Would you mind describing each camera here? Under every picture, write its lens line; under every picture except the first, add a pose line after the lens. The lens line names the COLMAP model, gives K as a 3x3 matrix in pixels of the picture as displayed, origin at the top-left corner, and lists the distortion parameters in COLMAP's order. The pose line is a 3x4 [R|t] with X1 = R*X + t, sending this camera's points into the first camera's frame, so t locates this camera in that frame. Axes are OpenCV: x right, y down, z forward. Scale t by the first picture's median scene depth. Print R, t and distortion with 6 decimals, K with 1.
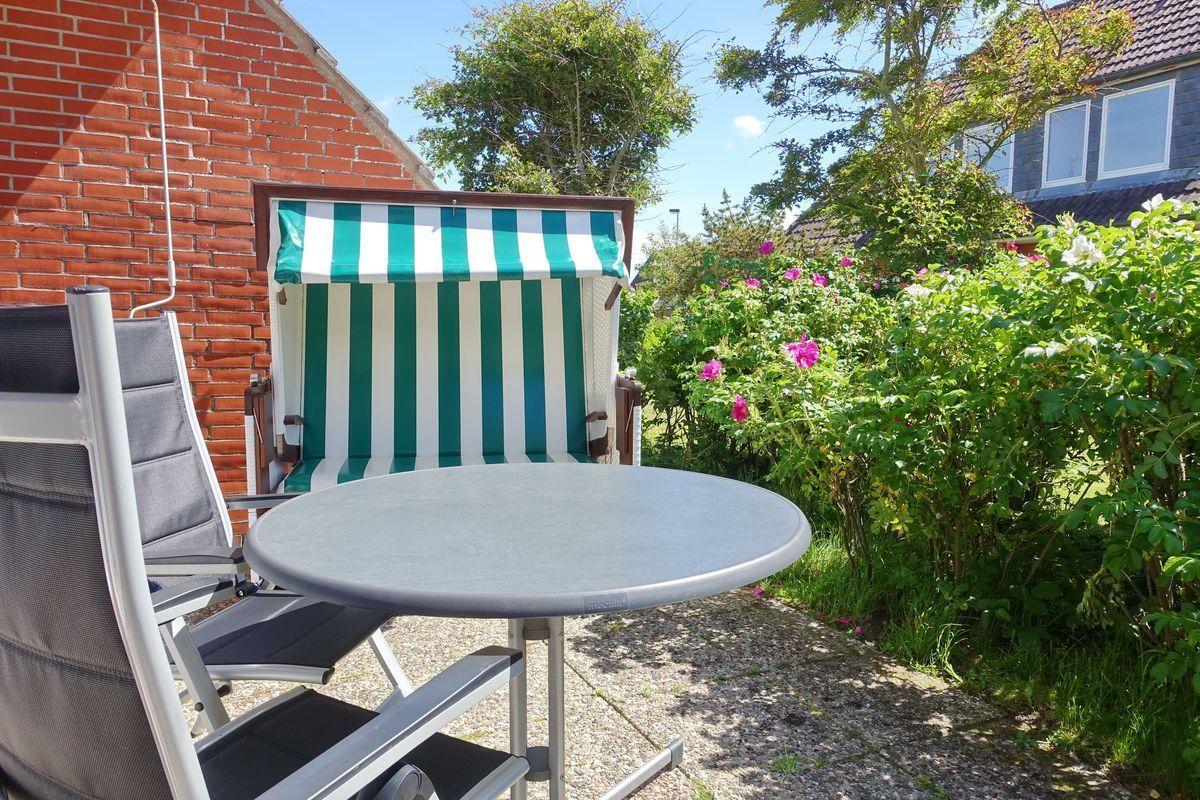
lens RADIAL K [[827.5, 0, 599.0], [0, 827.5, 402.1], [0, 0, 1]] dist [0.005055, -0.002946]
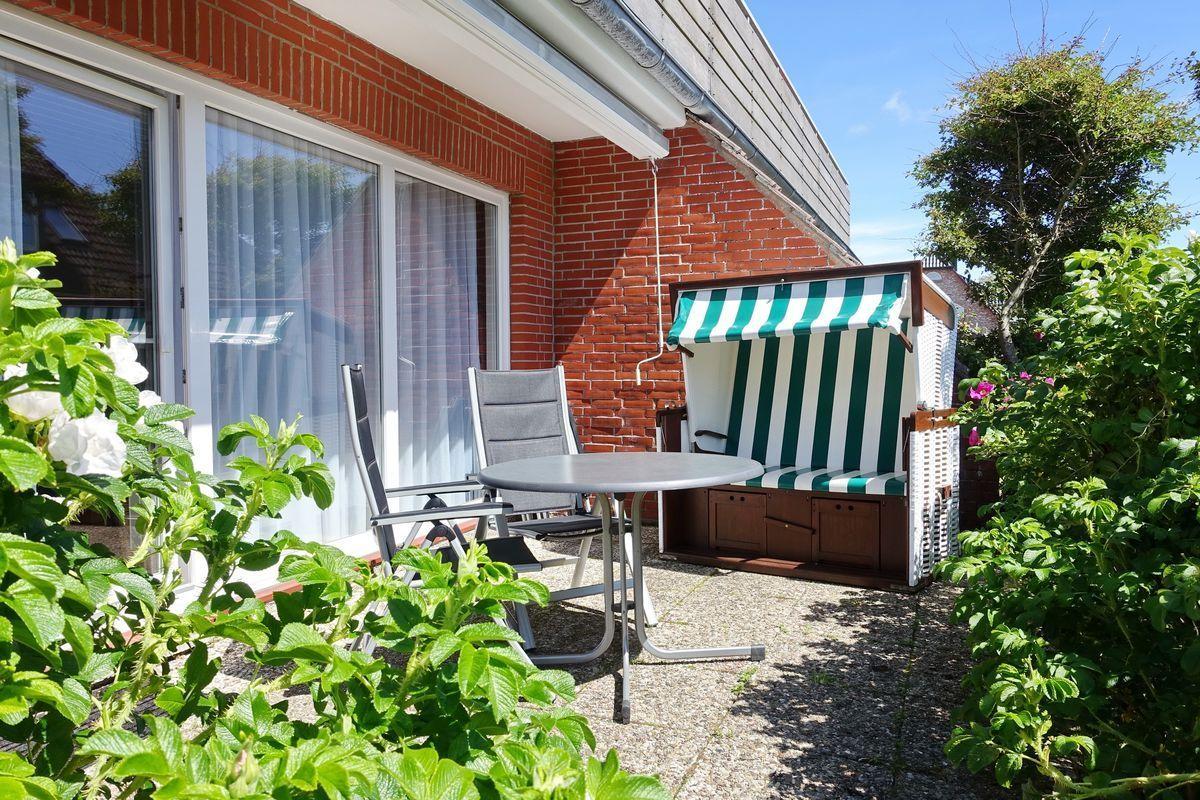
lens RADIAL K [[827.5, 0, 598.2], [0, 827.5, 395.8], [0, 0, 1]] dist [0.005055, -0.002946]
pose [[0.671213, 0.001798, -0.741263, 0.564478], [-0.045510, 0.998211, -0.038788, 0.018357], [0.739867, 0.059770, 0.670093, -0.136310]]
